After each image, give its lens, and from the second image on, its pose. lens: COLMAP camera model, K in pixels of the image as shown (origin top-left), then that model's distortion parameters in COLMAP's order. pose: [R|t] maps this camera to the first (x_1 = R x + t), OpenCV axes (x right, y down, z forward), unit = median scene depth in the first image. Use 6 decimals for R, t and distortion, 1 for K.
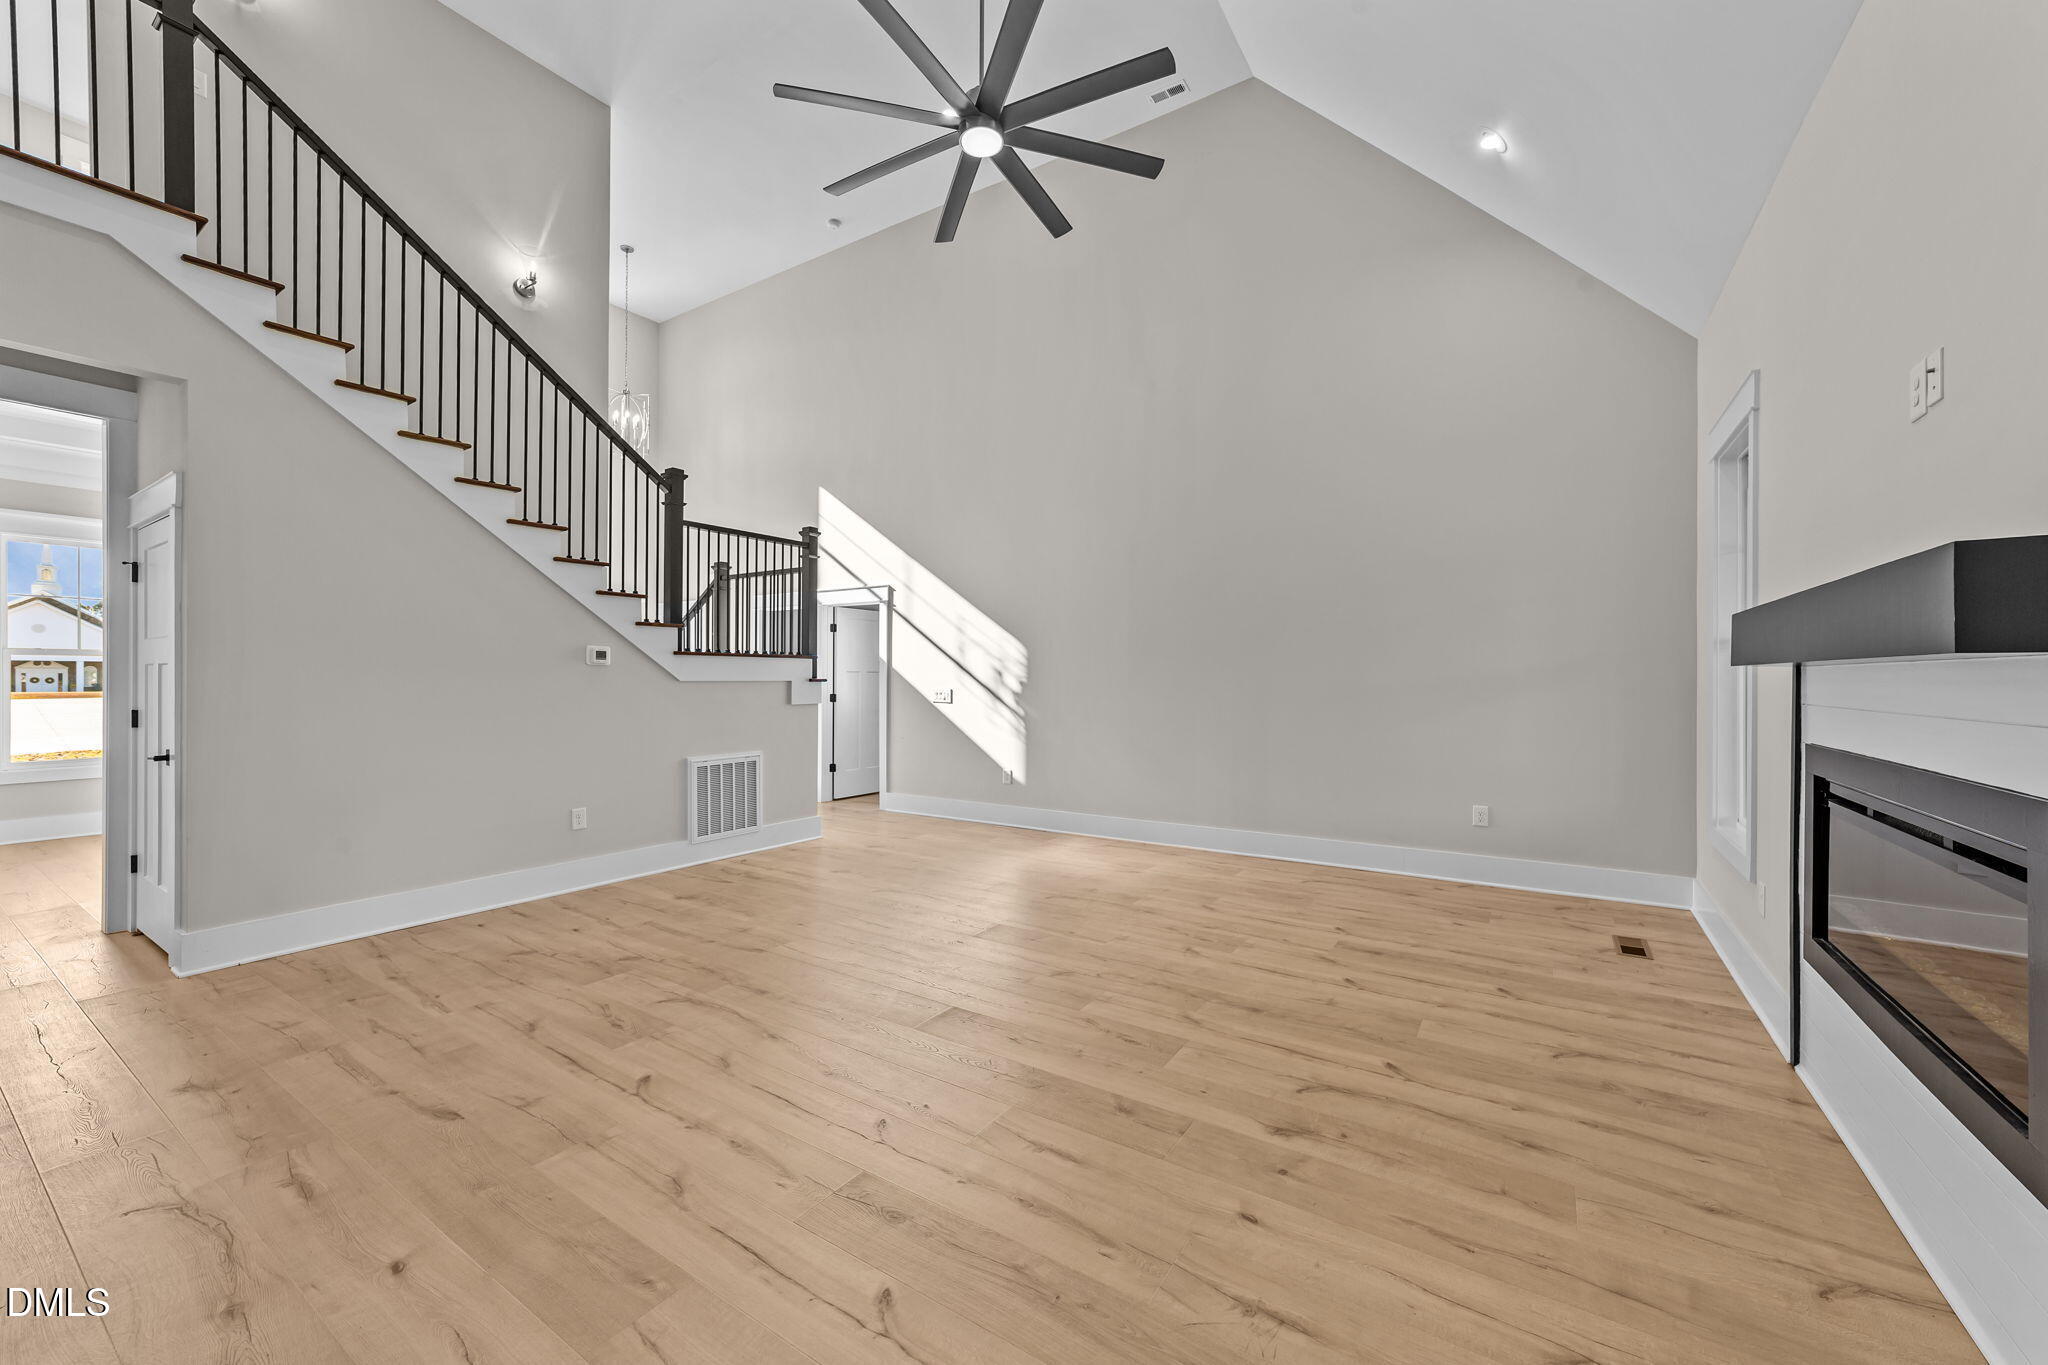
lens RADIAL K [[786.3, 0, 1030.2], [0, 786.3, 678.9], [0, 0, 1]] dist [-0.002290, 0.000722]
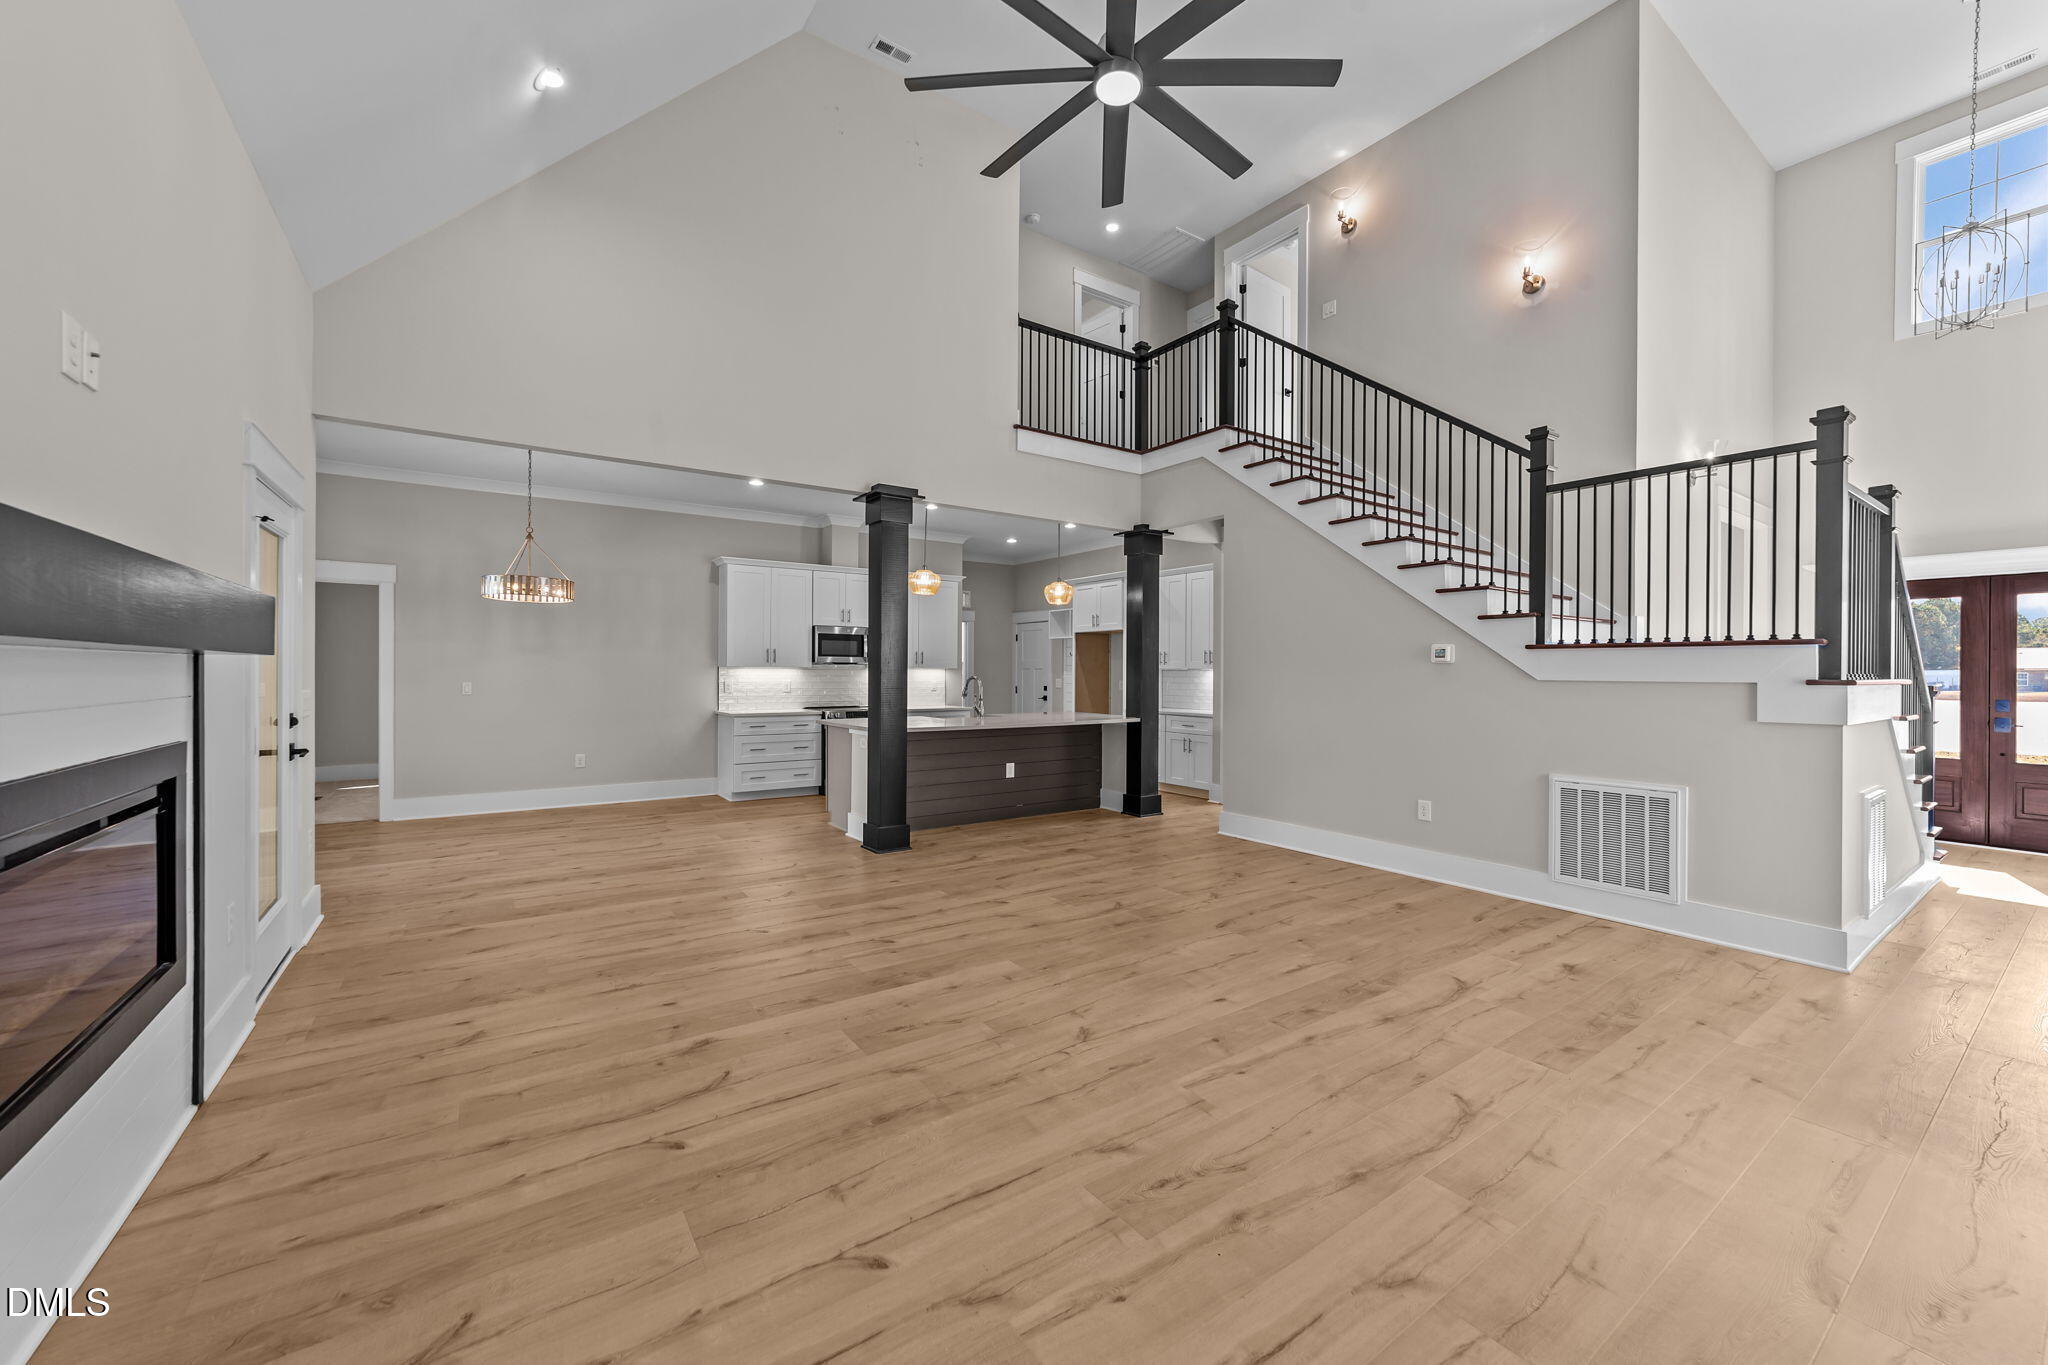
lens RADIAL K [[786.3, 0, 1027.3], [0, 786.3, 674.9], [0, 0, 1]] dist [-0.002290, 0.000722]
pose [[-0.374690, -0.002228, -0.927147, 0.918194], [-0.005913, 0.999983, -0.000014, 0.000254], [0.927131, 0.005477, -0.374697, 1.393163]]
